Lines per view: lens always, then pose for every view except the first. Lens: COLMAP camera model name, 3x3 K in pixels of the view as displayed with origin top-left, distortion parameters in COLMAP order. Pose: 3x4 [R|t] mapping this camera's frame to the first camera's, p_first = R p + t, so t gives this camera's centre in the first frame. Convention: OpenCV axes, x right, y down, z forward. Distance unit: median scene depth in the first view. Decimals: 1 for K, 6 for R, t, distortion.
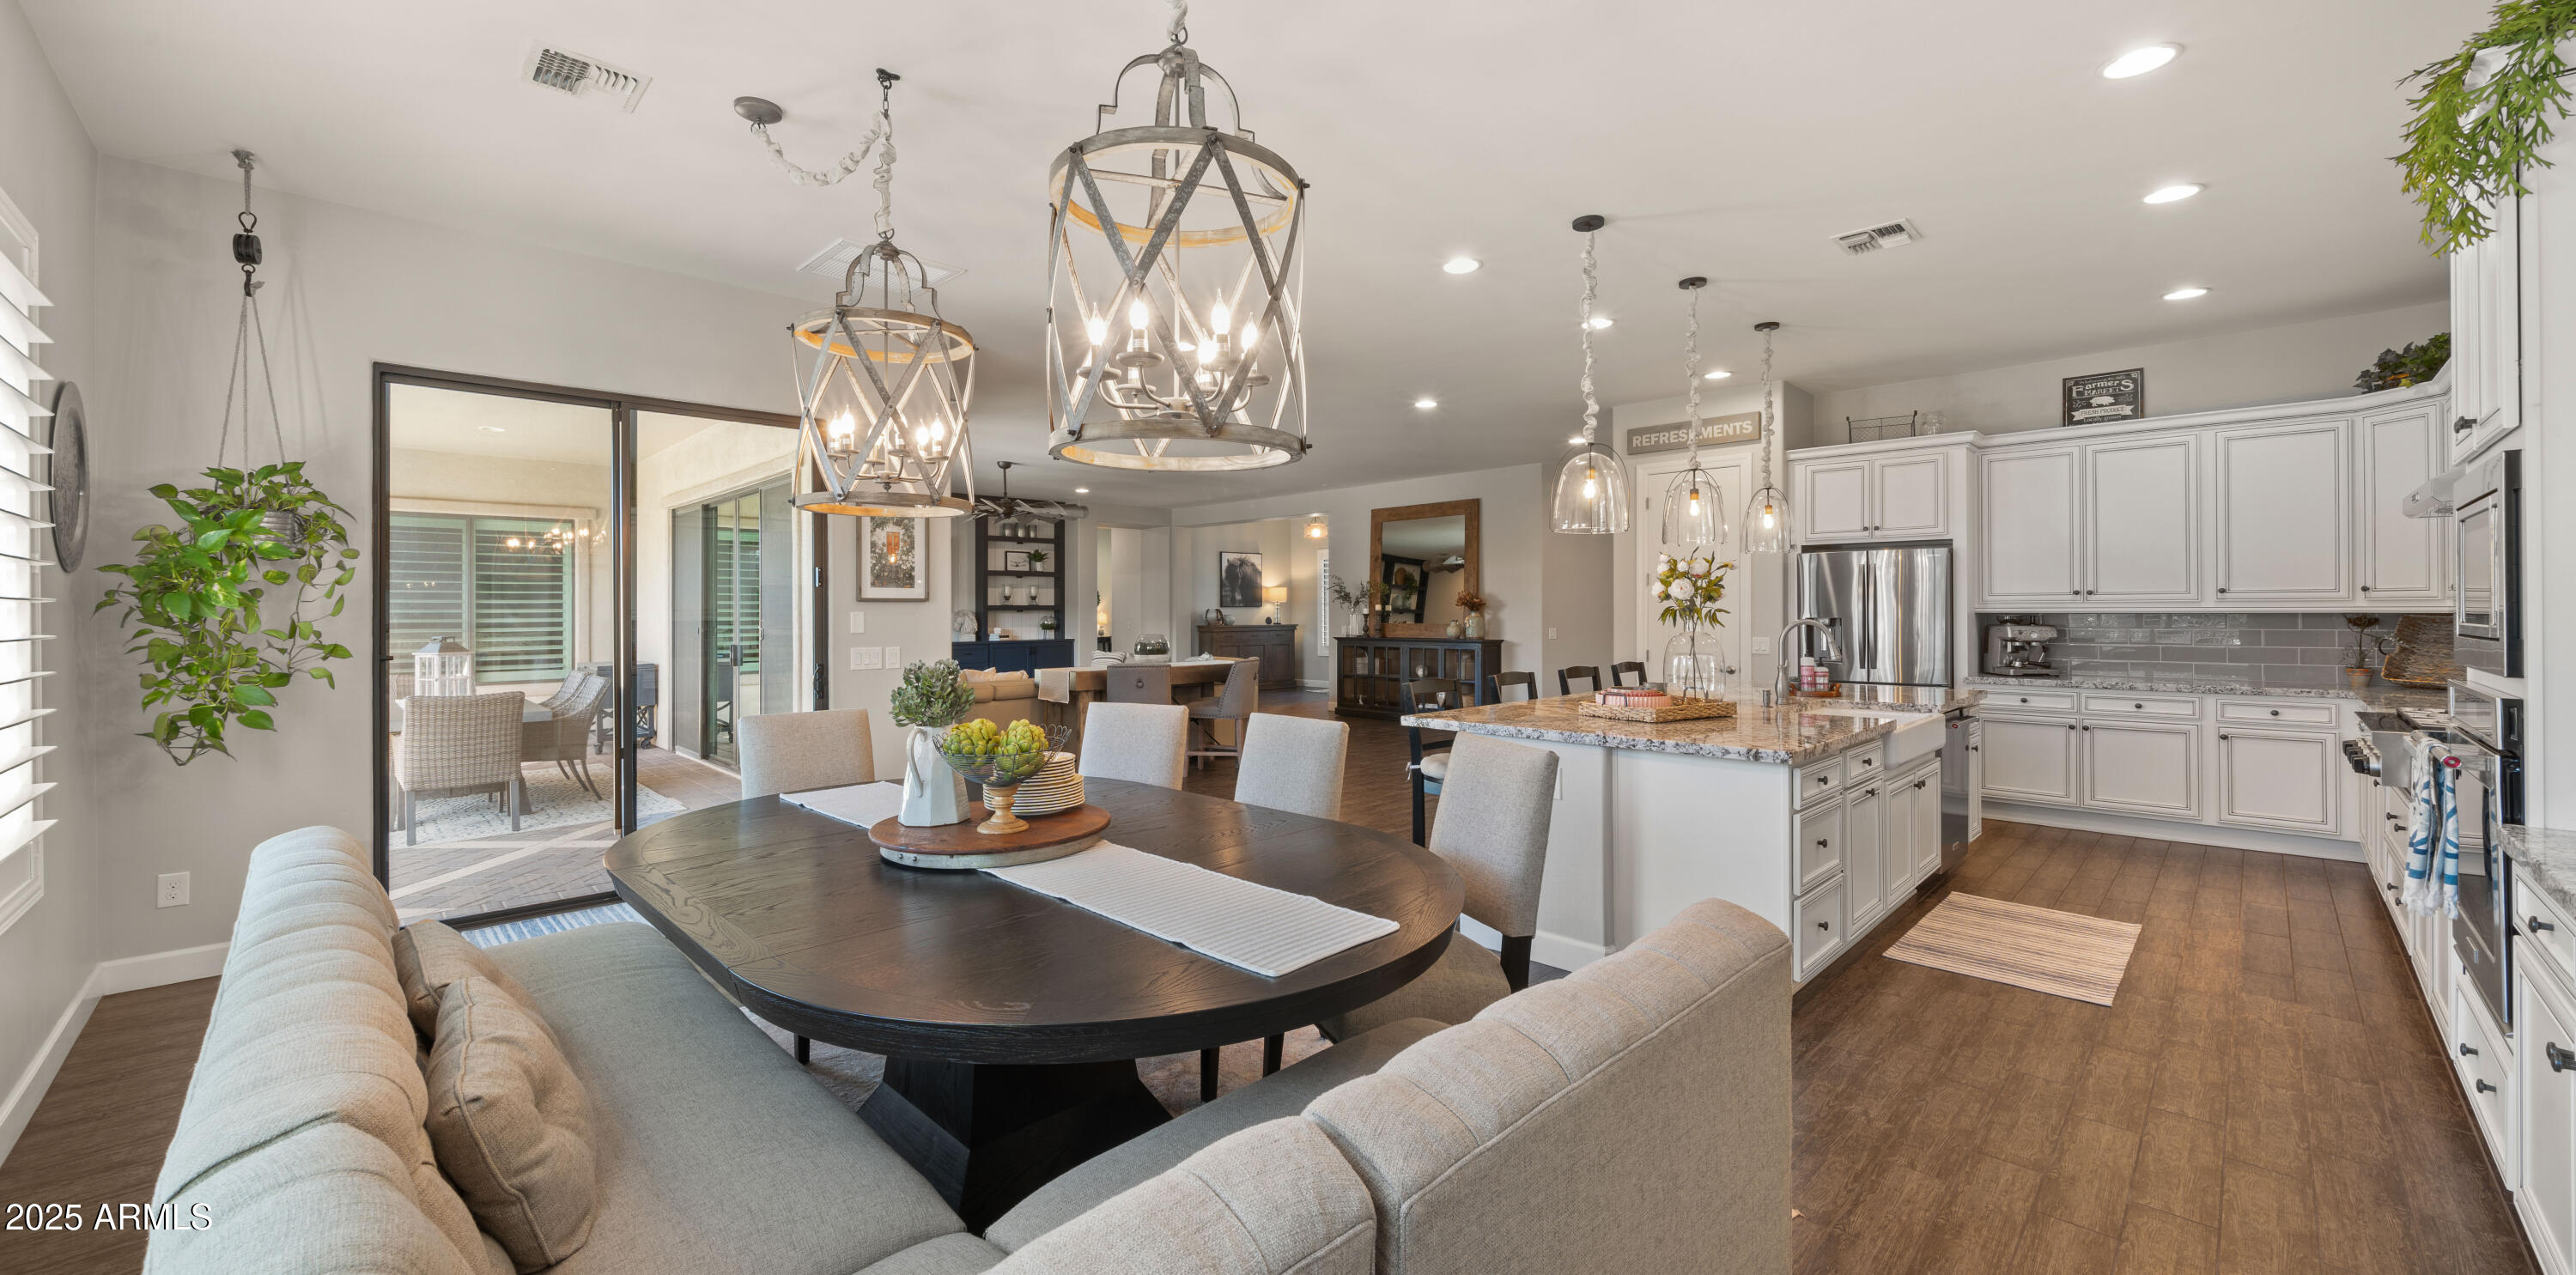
lens RADIAL K [[974.6, 0, 1286.2], [0, 974.6, 606.7], [0, 0, 1]] dist [-0.001395, -0.000049]
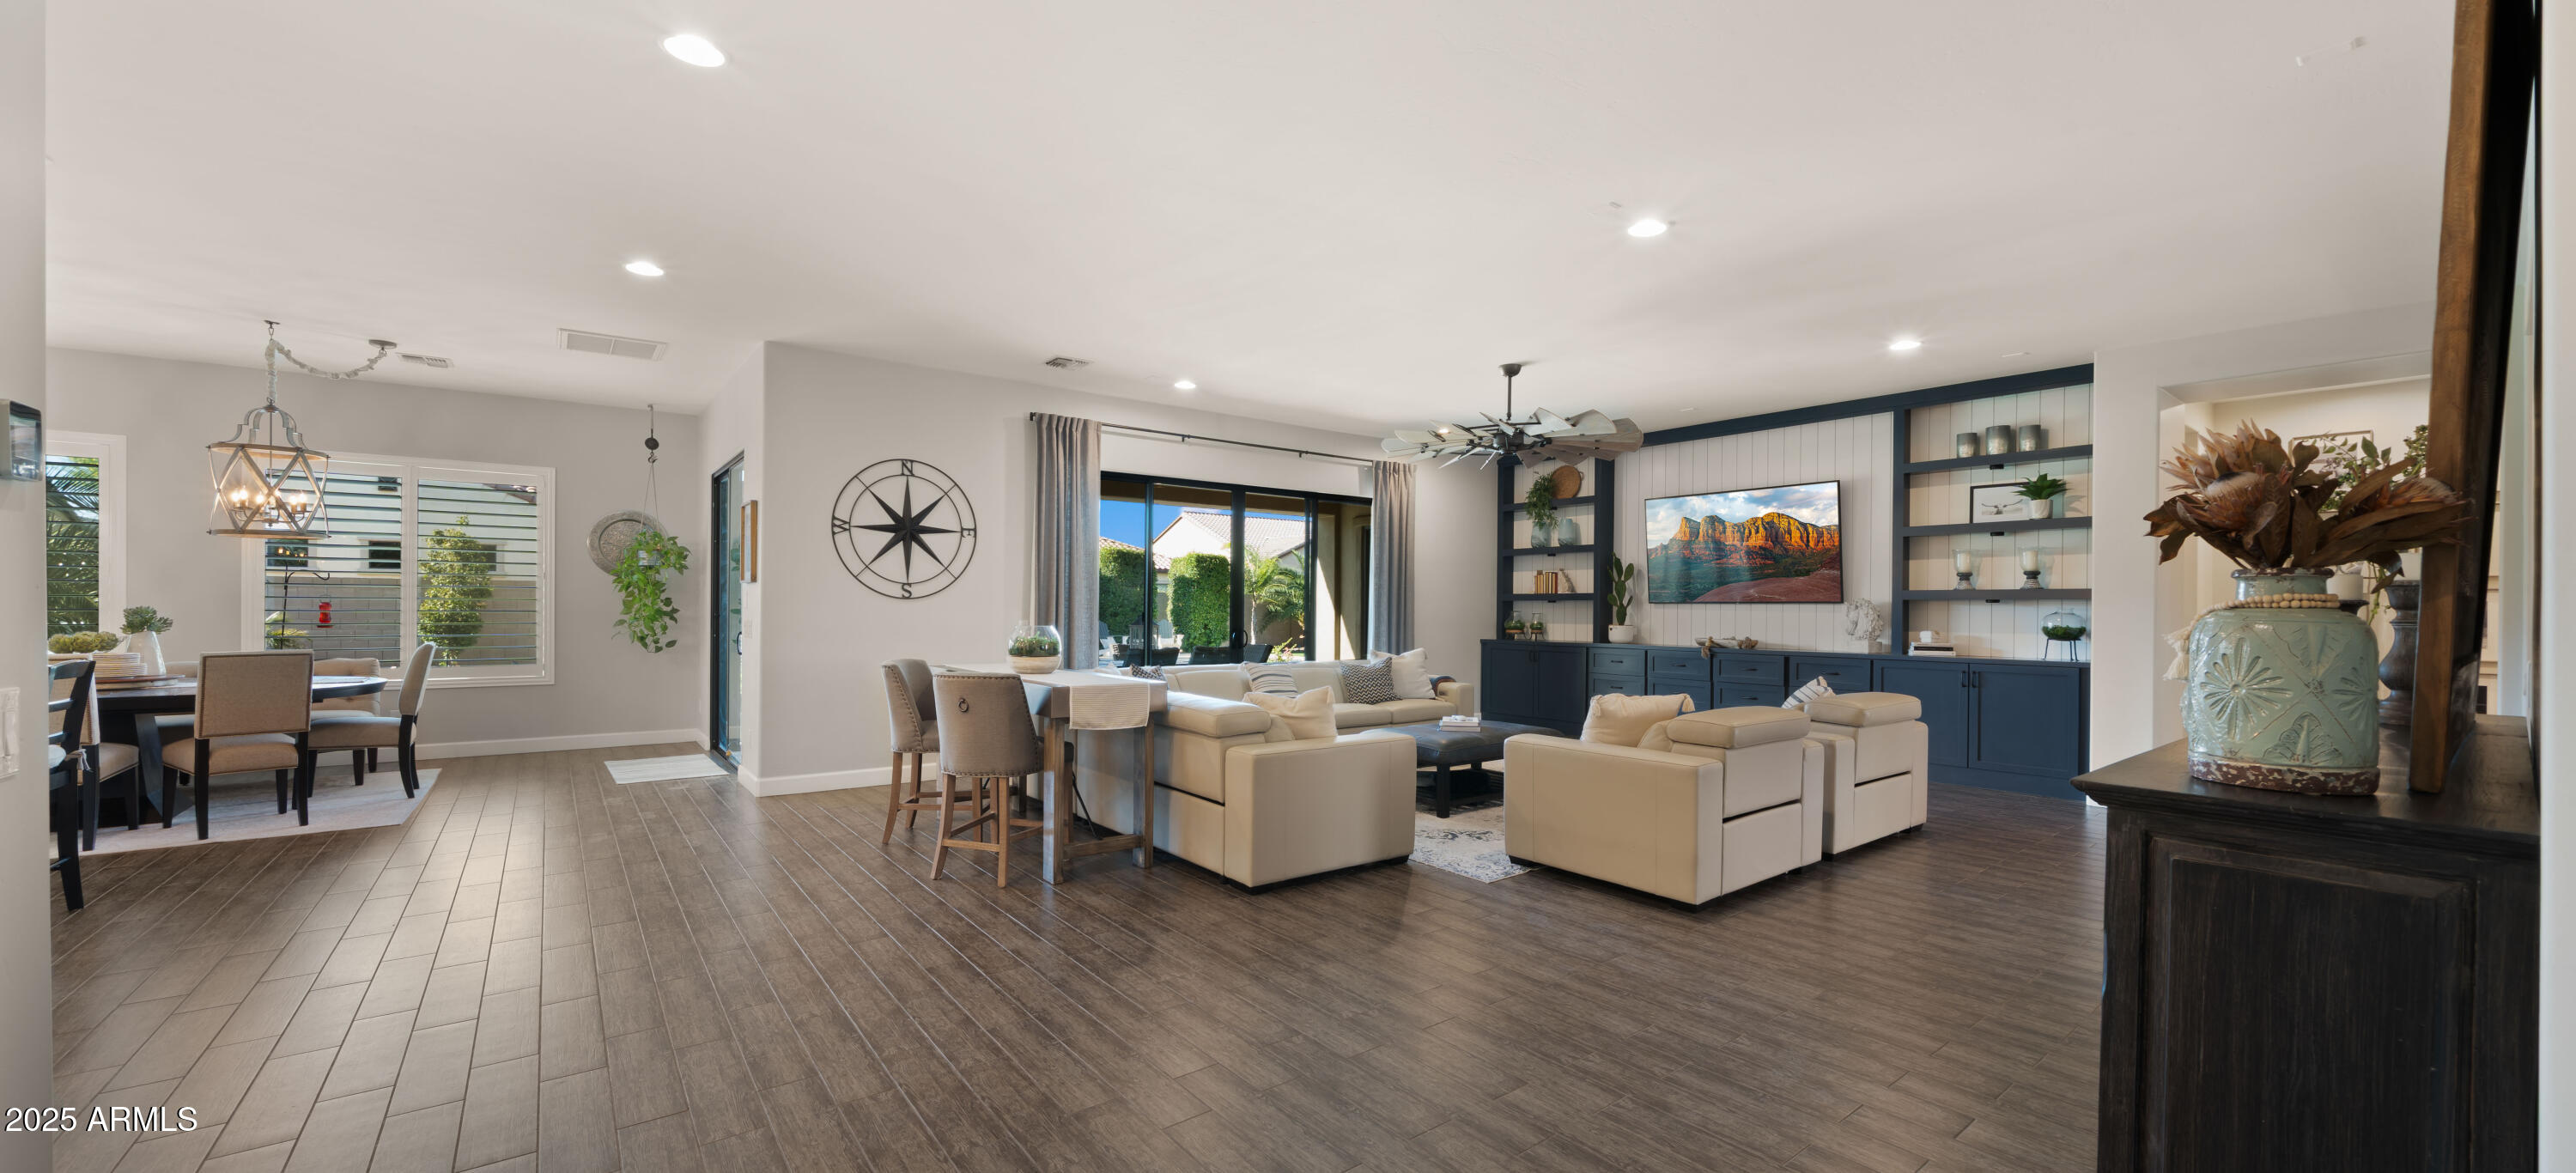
lens RADIAL K [[955.8, 0, 1277.1], [0, 955.8, 606.6], [0, 0, 1]] dist [-0.003060, -0.000086]
pose [[-0.128089, 0.002420, -0.991760, 0.275333], [-0.003247, 0.999991, 0.002859, 0.007400], [0.991757, 0.003586, -0.128080, 0.710959]]
